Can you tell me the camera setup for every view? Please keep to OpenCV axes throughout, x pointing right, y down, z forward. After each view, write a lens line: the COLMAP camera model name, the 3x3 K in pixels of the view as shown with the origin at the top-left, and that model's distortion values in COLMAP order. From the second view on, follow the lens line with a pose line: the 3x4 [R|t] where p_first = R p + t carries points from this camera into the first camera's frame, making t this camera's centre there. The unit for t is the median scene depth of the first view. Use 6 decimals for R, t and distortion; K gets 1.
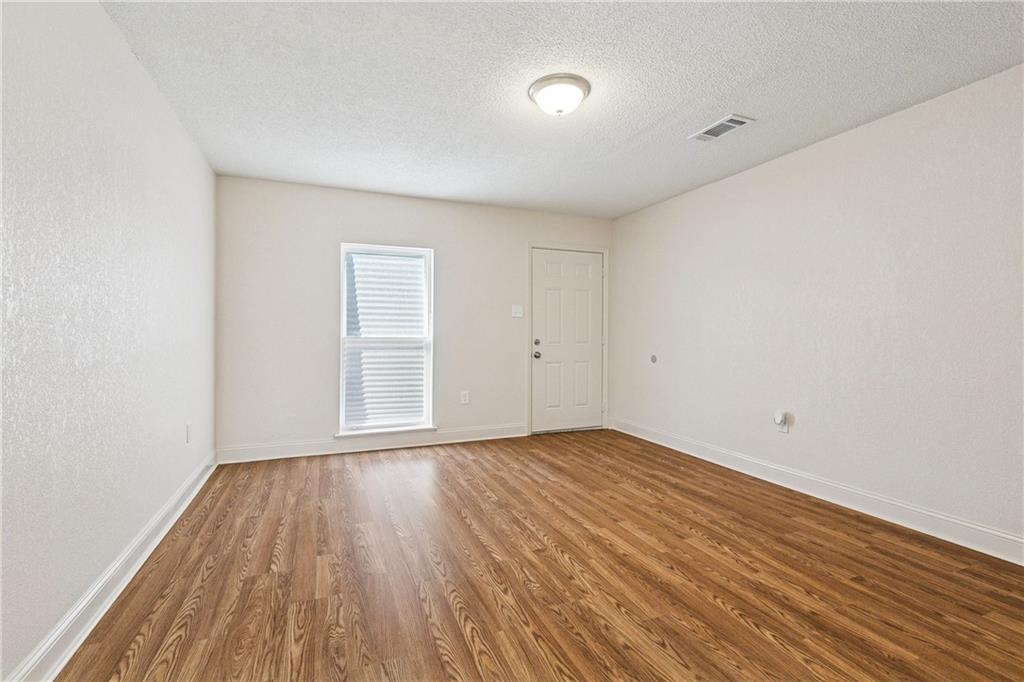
lens RADIAL K [[458.0, 0, 510.5], [0, 458.0, 331.3], [0, 0, 1]] dist [-0.002482, -0.000315]
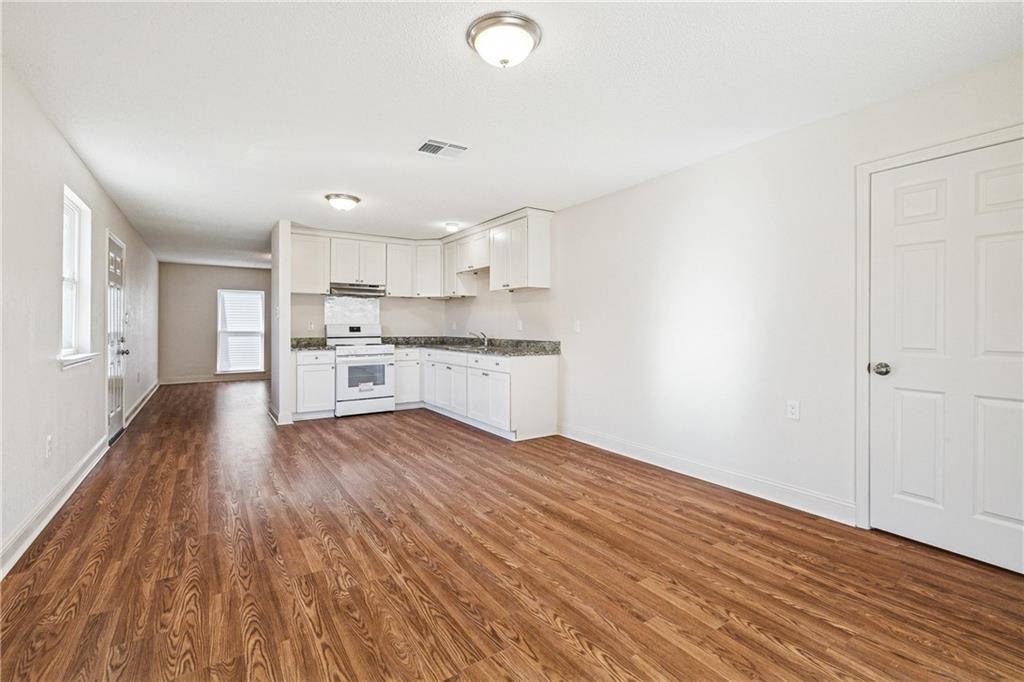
lens RADIAL K [[484.5, 0, 510.0], [0, 484.5, 351.0], [0, 0, 1]] dist [-0.017225, -0.000525]
pose [[0.985478, -0.005048, 0.169726, 0.158613], [-0.003086, 0.998861, 0.047623, 0.000491], [-0.169773, -0.047455, 0.984340, -0.386089]]
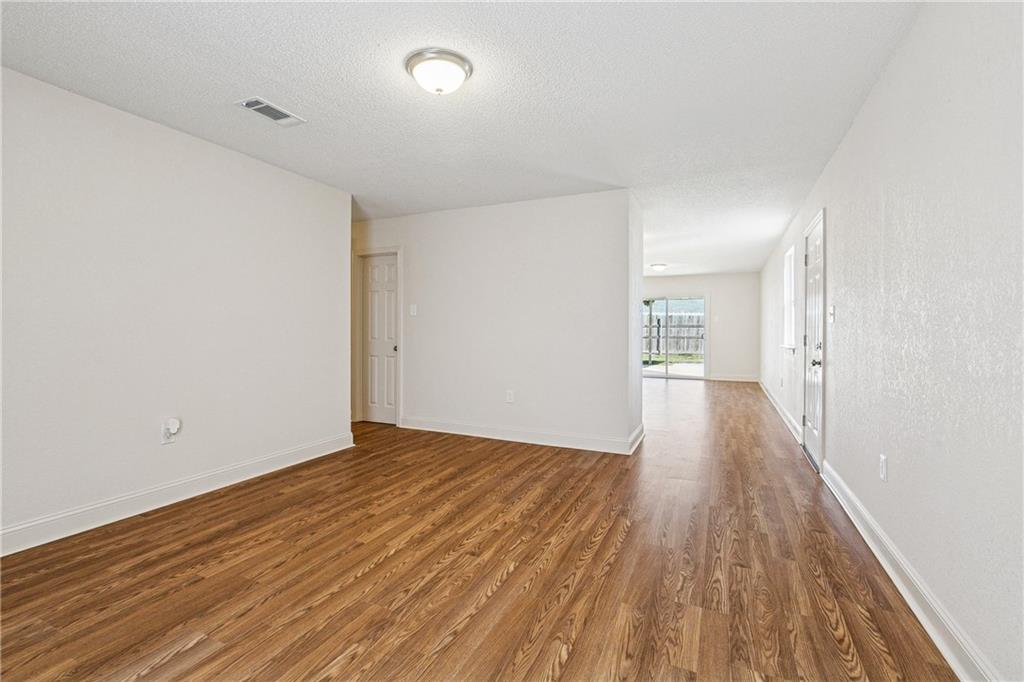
lens RADIAL K [[458.0, 0, 510.5], [0, 458.0, 331.3], [0, 0, 1]] dist [-0.002482, -0.000315]
pose [[-0.679295, -0.007641, 0.733825, -0.736908], [-0.006103, 0.999970, 0.004763, -0.002324], [-0.733840, -0.001243, -0.679322, 1.681609]]
